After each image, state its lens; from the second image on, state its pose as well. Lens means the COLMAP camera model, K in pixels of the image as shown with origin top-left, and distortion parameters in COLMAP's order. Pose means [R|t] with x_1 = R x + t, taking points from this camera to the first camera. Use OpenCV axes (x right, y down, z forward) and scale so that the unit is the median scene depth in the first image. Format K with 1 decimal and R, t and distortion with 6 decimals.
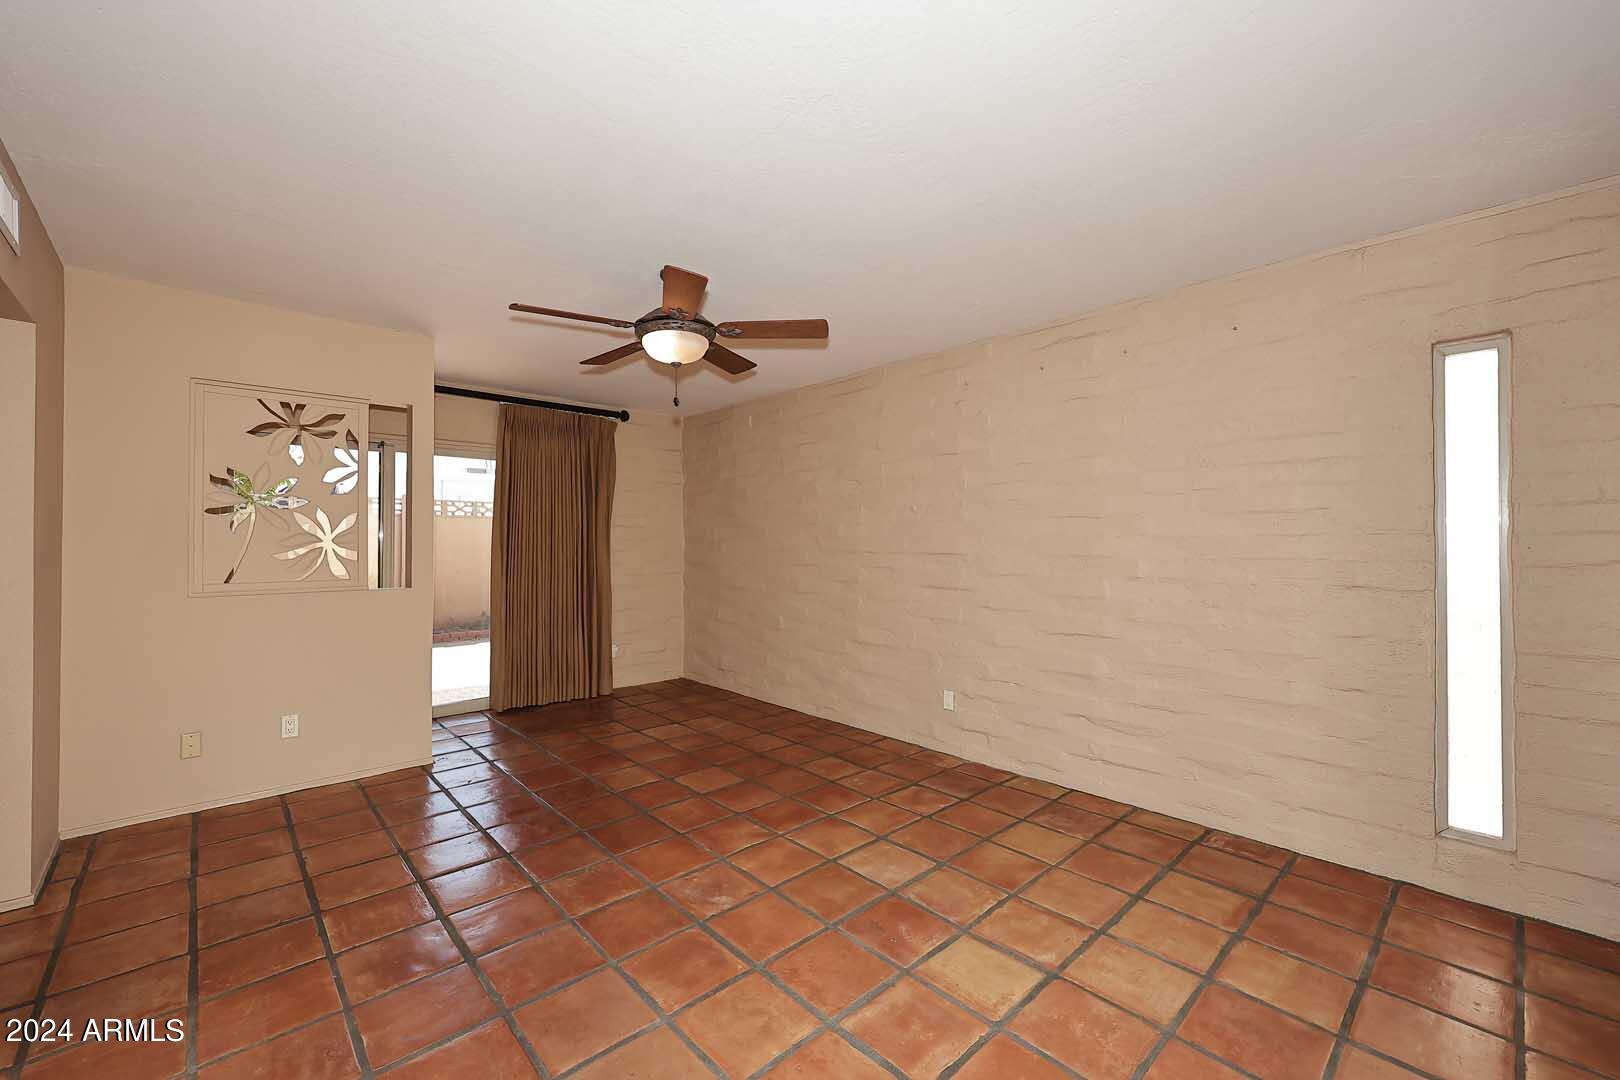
lens RADIAL K [[650.8, 0, 807.8], [0, 650.8, 535.7], [0, 0, 1]] dist [0.000423, 0.000022]
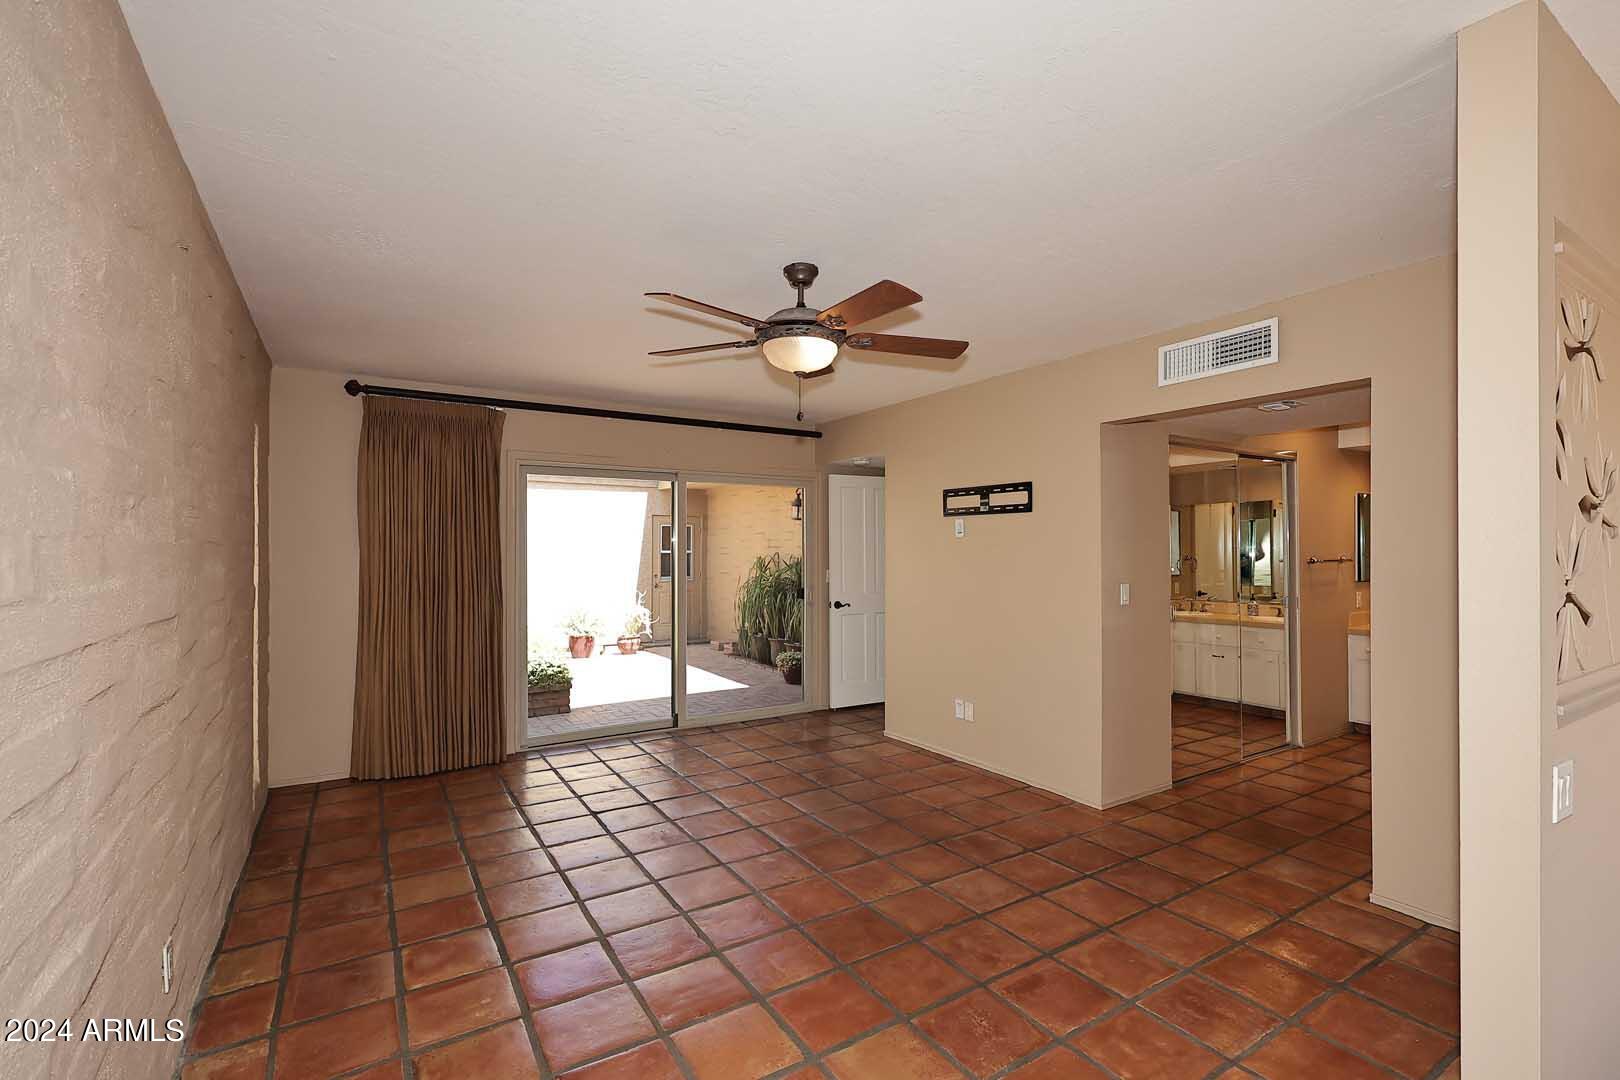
lens RADIAL K [[736.1, 0, 822.7], [0, 736.1, 545.4], [0, 0, 1]] dist [0.003314, 0.000082]
pose [[-0.984428, 0.002694, 0.175768, -0.329911], [0.001351, 0.999969, -0.007760, -0.020885], [-0.175783, -0.007402, -0.984401, 1.601640]]
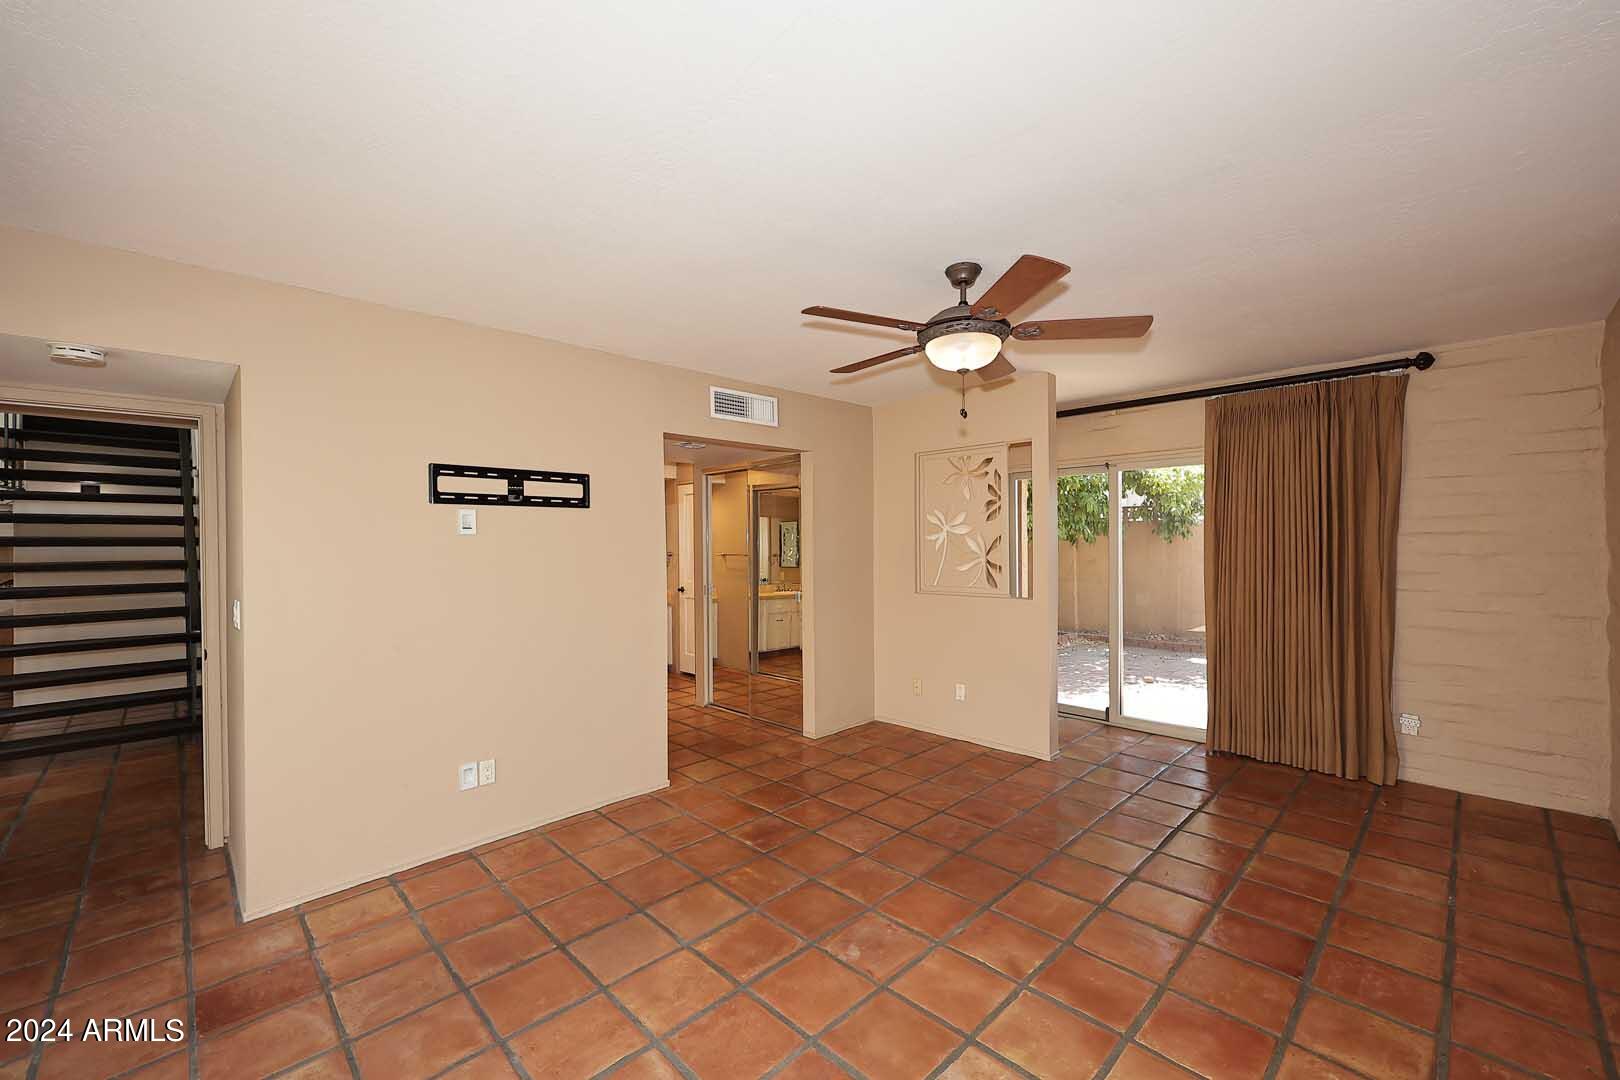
lens RADIAL K [[653.1, 0, 810.0], [0, 653.1, 544.6], [0, 0, 1]] dist [-0.000163, 0.000041]
pose [[0.033826, 0.002124, -0.999425, 0.552424], [0.017783, 0.999838, 0.002727, -0.027339], [0.999270, -0.017865, 0.033783, 0.617452]]
